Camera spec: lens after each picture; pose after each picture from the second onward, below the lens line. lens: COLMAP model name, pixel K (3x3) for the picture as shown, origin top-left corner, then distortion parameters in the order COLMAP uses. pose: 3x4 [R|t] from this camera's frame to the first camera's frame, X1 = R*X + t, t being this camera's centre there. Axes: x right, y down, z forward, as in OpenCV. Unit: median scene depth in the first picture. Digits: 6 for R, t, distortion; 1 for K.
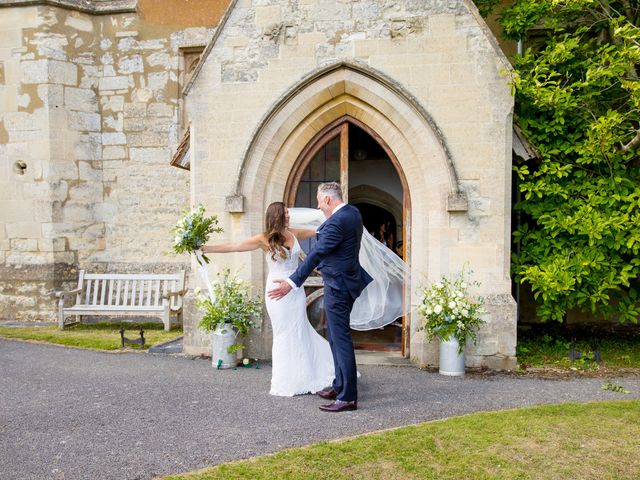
lens RADIAL K [[507.8, 0, 331.4], [0, 507.8, 254.8], [0, 0, 1]] dist [-0.049356, 0.043369]
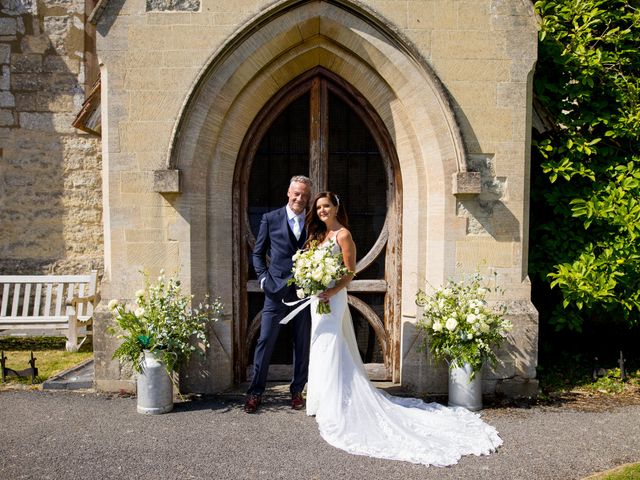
lens RADIAL K [[507.8, 0, 331.4], [0, 507.8, 254.8], [0, 0, 1]] dist [-0.049356, 0.043369]
pose [[0.988367, -0.004536, 0.152021, -0.069250], [0.001673, 0.999819, 0.018952, -0.008983], [-0.152080, -0.018477, 0.988196, 0.252265]]
